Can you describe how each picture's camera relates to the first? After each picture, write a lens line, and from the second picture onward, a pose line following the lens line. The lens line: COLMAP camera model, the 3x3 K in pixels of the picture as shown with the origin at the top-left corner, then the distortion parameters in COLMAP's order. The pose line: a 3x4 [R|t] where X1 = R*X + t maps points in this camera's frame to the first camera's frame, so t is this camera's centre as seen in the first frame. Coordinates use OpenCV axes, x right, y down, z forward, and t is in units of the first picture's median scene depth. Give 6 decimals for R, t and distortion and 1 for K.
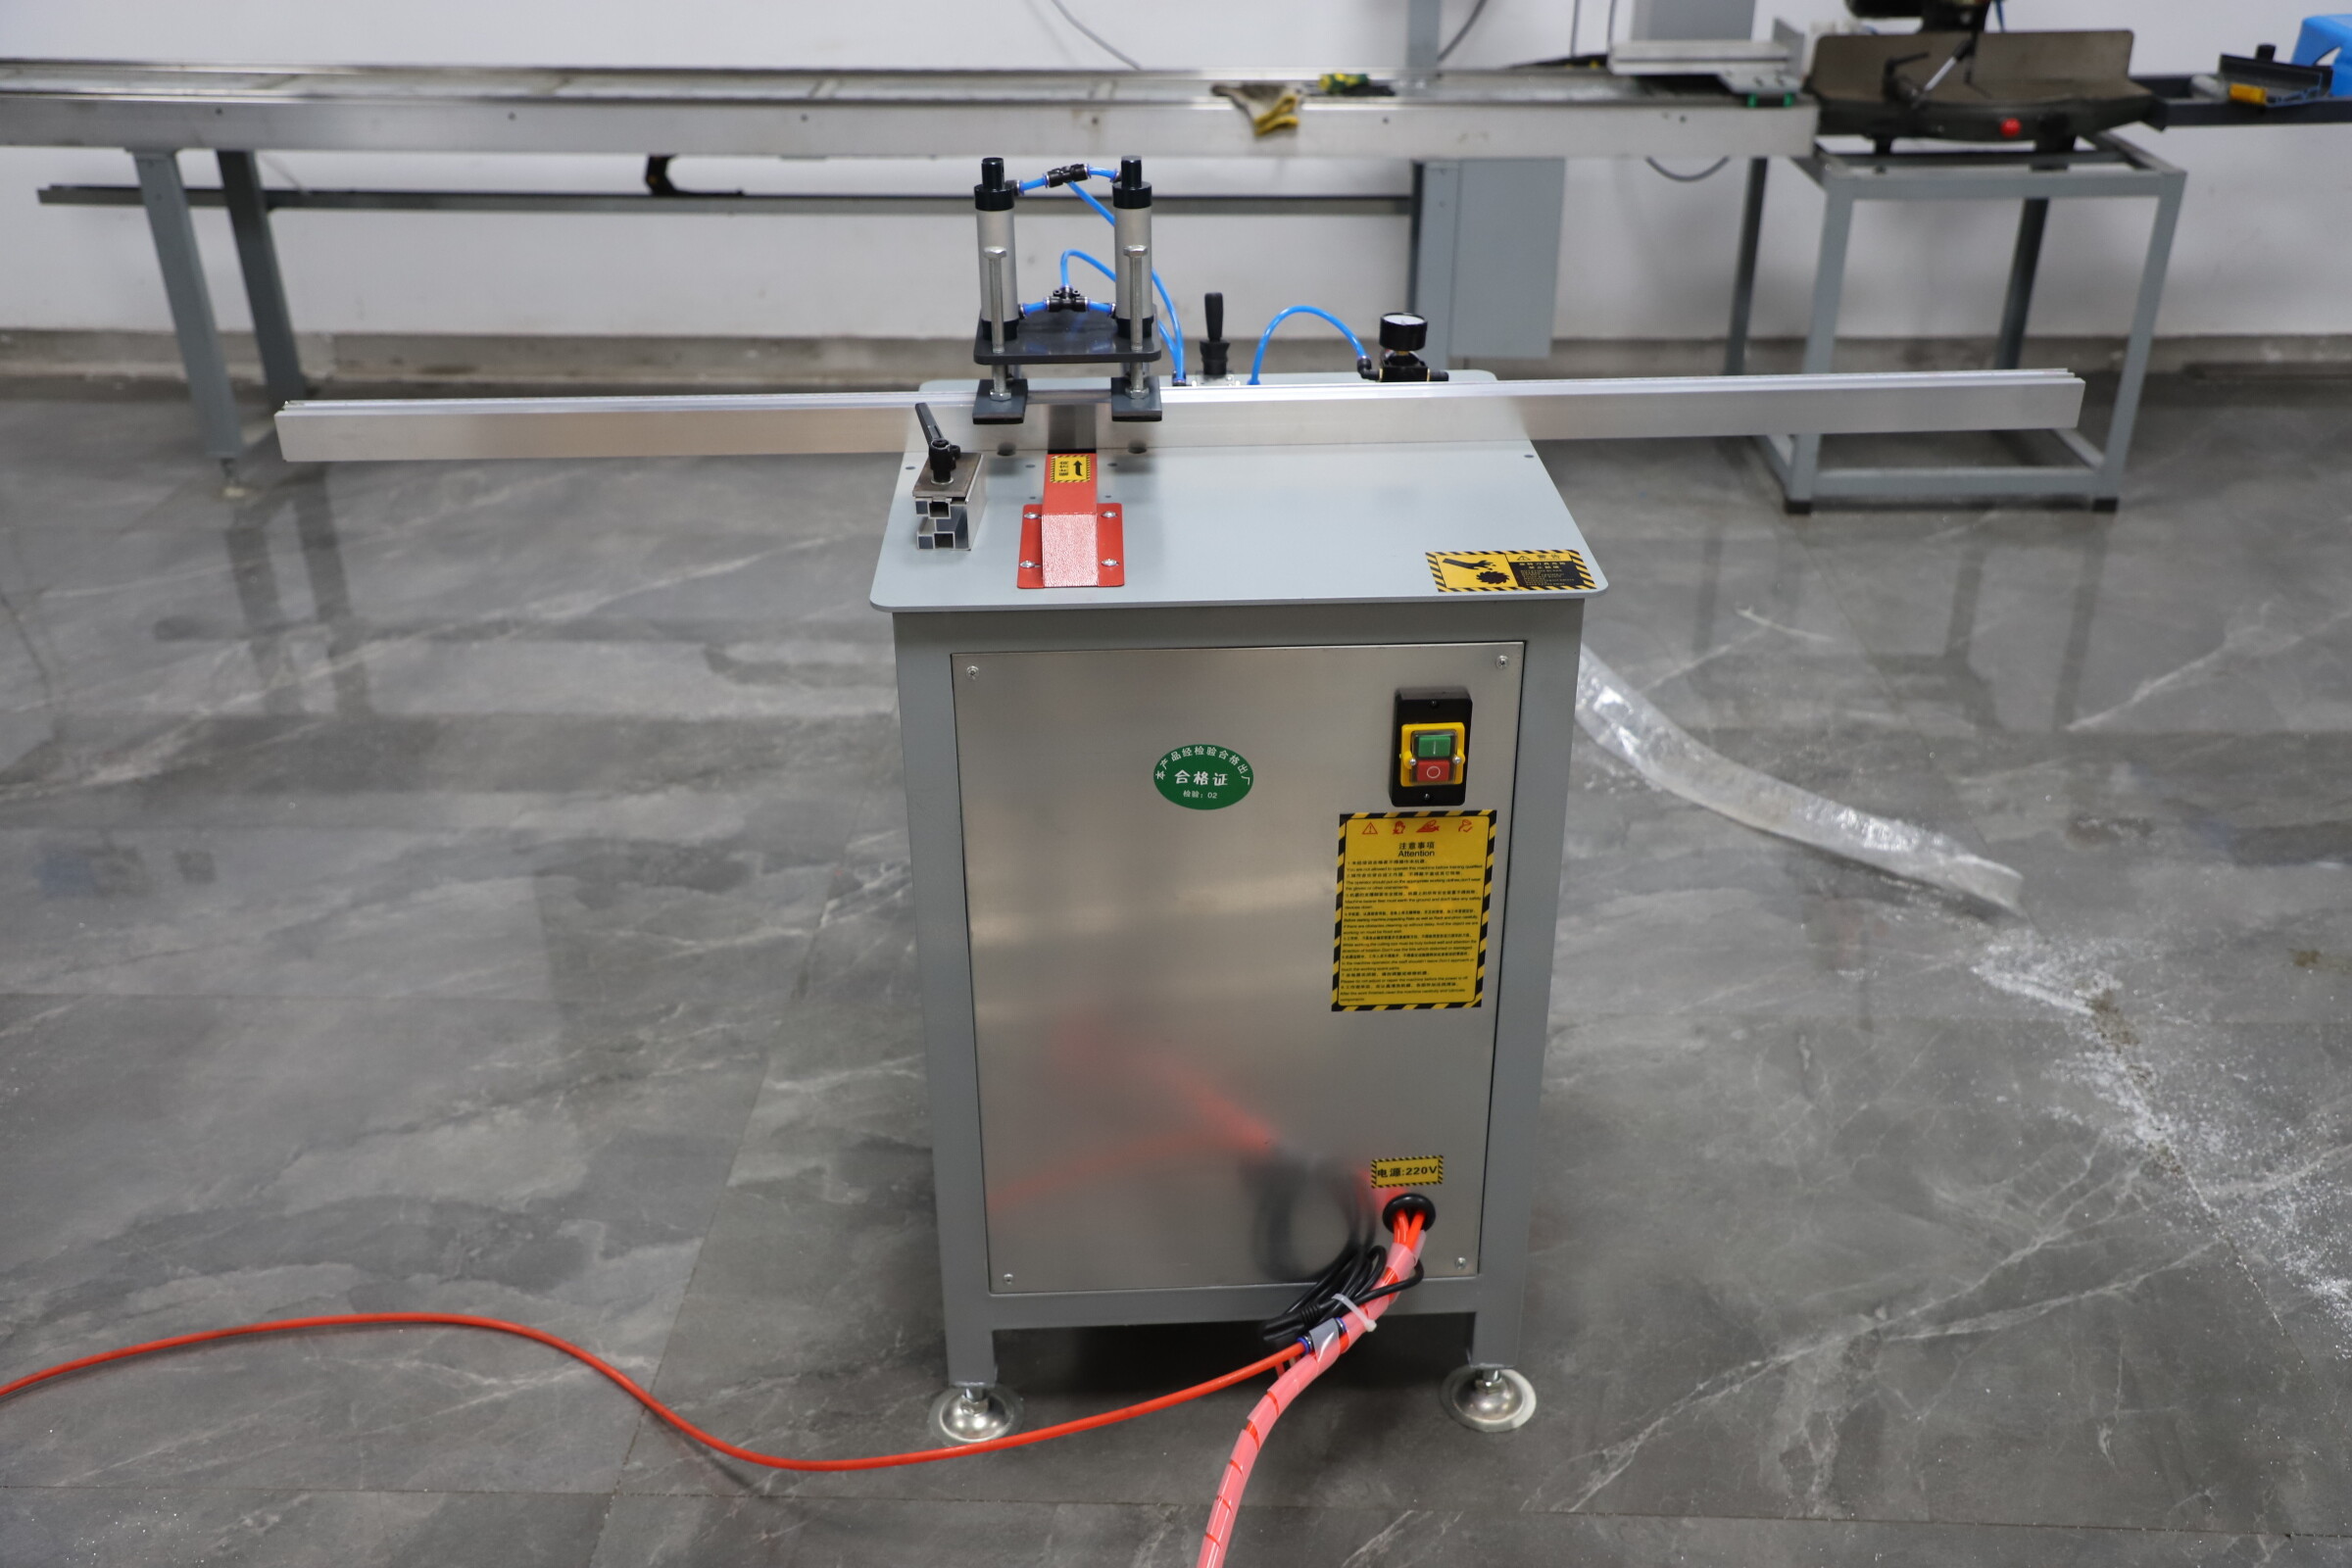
lens RADIAL K [[2165.6, 0, 1203.4], [0, 2165.6, 784.4], [0, 0, 1]] dist [0.053731, 0.005273]
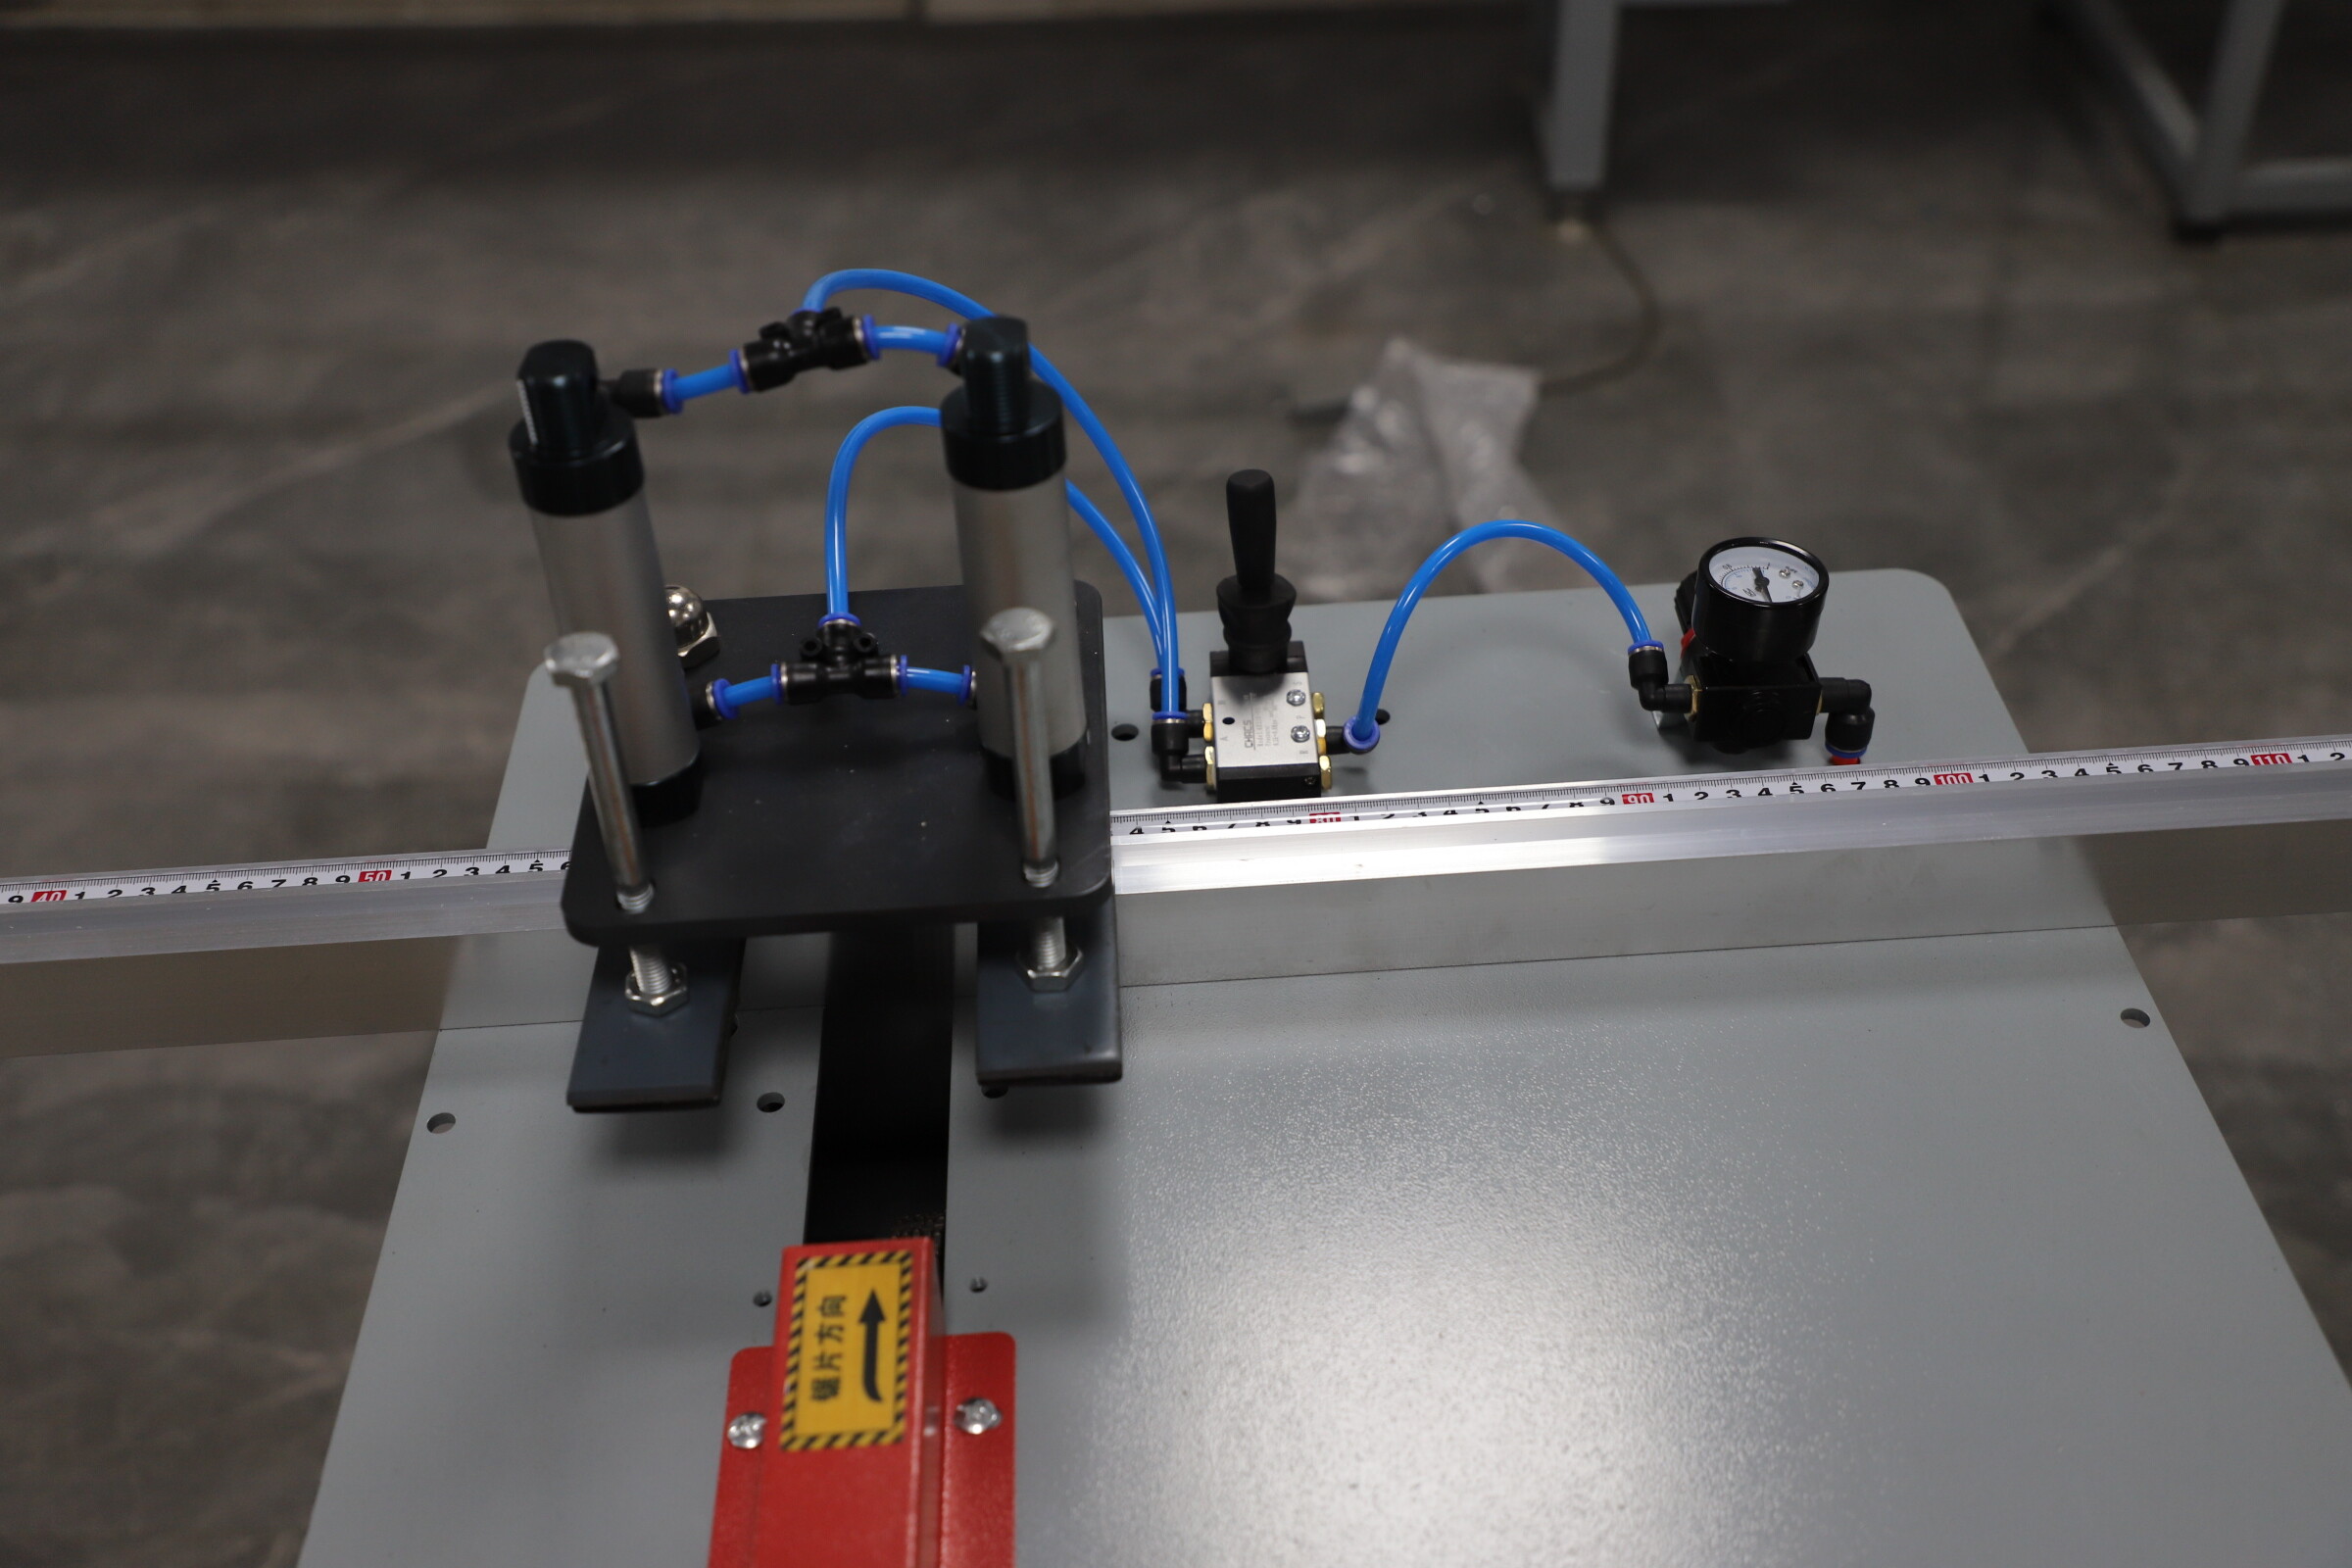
lens RADIAL K [[2511.3, 0, 1188.4], [0, 2511.3, 820.5], [0, 0, 1]] dist [0.046098, 0.192117]
pose [[0.999286, -0.034749, -0.014854, -0.001062], [0.037079, 0.977448, 0.207895, -0.134044], [0.007295, -0.208297, 0.978038, 0.291309]]
